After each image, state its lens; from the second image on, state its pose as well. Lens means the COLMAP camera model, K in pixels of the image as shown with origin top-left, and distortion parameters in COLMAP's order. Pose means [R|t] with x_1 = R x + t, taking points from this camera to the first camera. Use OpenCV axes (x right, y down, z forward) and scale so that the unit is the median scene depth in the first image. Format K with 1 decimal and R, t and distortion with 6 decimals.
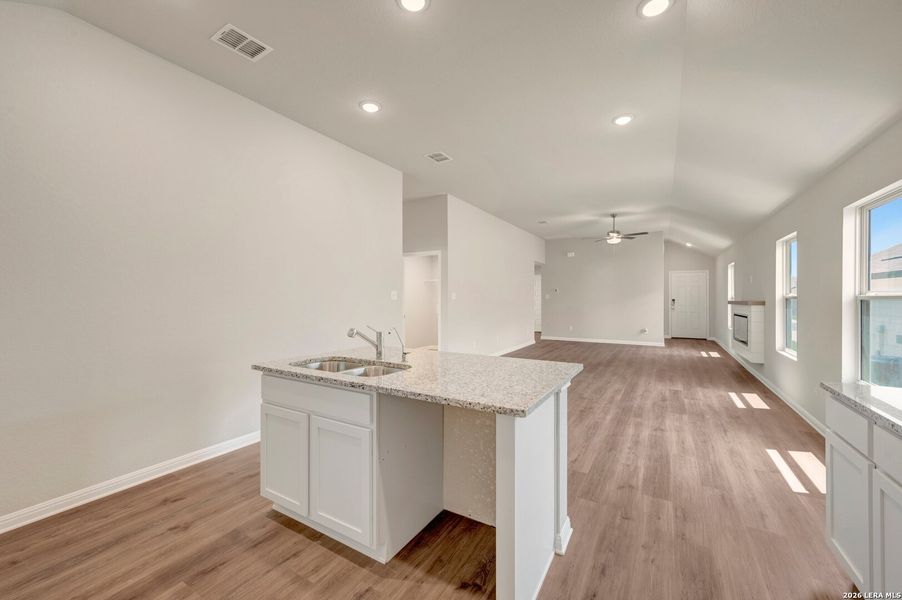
lens RADIAL K [[356.8, 0, 450.9], [0, 356.8, 296.4], [0, 0, 1]] dist [-0.001522, -0.000134]
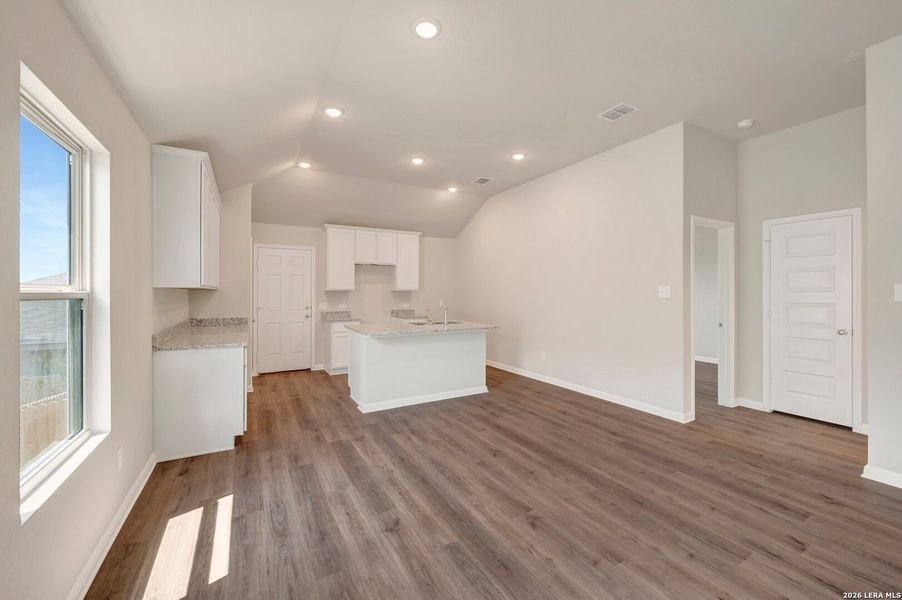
lens RADIAL K [[356.8, 0, 454.1], [0, 356.8, 290.7], [0, 0, 1]] dist [-0.001522, -0.000134]
pose [[-0.483064, -0.005332, -0.875569, 1.180466], [0.002345, 0.999970, -0.007383, -0.000161], [0.875582, -0.005619, -0.483037, 1.549264]]
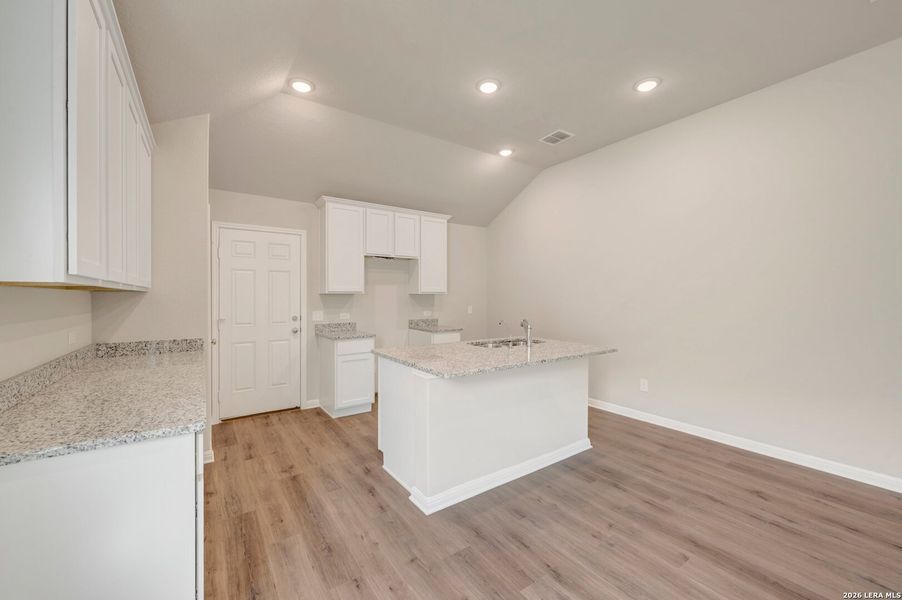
lens RADIAL K [[356.8, 0, 455.7], [0, 356.8, 296.8], [0, 0, 1]] dist [-0.001522, -0.000134]
pose [[-0.399157, -0.000147, -0.916883, 0.841740], [0.002813, 0.999995, -0.001385, -0.001362], [0.916878, -0.003132, -0.399154, 0.981831]]
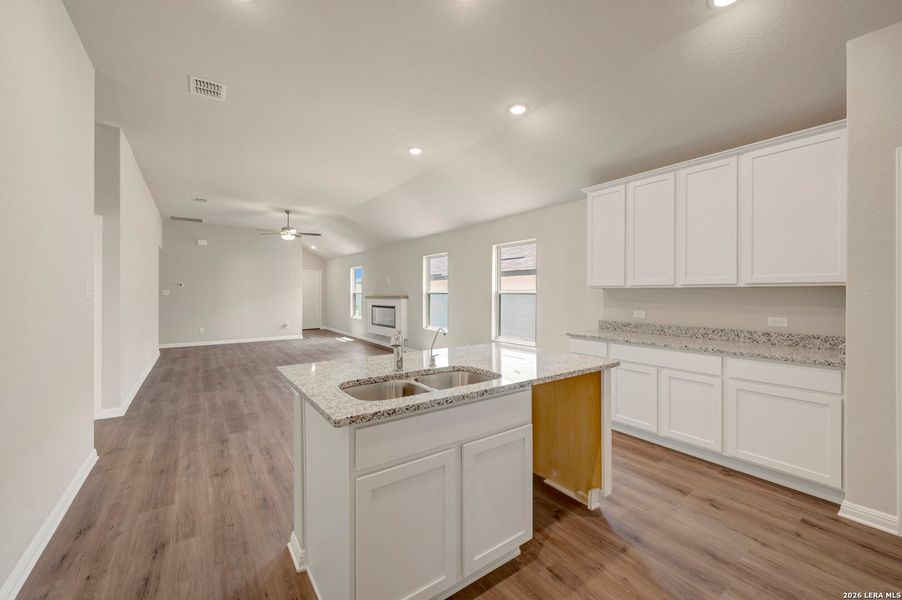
lens RADIAL K [[356.8, 0, 449.9], [0, 356.8, 291.8], [0, 0, 1]] dist [-0.001522, -0.000134]
pose [[0.404799, 0.002547, 0.914402, -0.686395], [-0.001506, 0.999997, -0.002119, -0.001037], [-0.914404, -0.000519, 0.404801, 0.436818]]
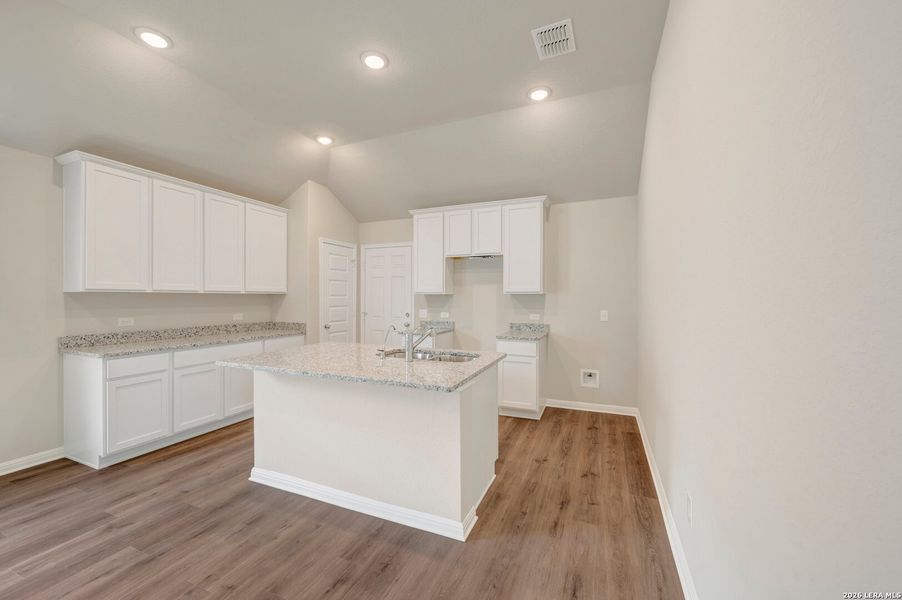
lens RADIAL K [[356.8, 0, 454.8], [0, 356.8, 297.1], [0, 0, 1]] dist [-0.001522, -0.000134]
pose [[-0.989075, -0.001323, -0.147409, -0.134703], [-0.001248, 0.999999, -0.000599, -0.003639], [0.147409, -0.000409, -0.989076, 1.550949]]
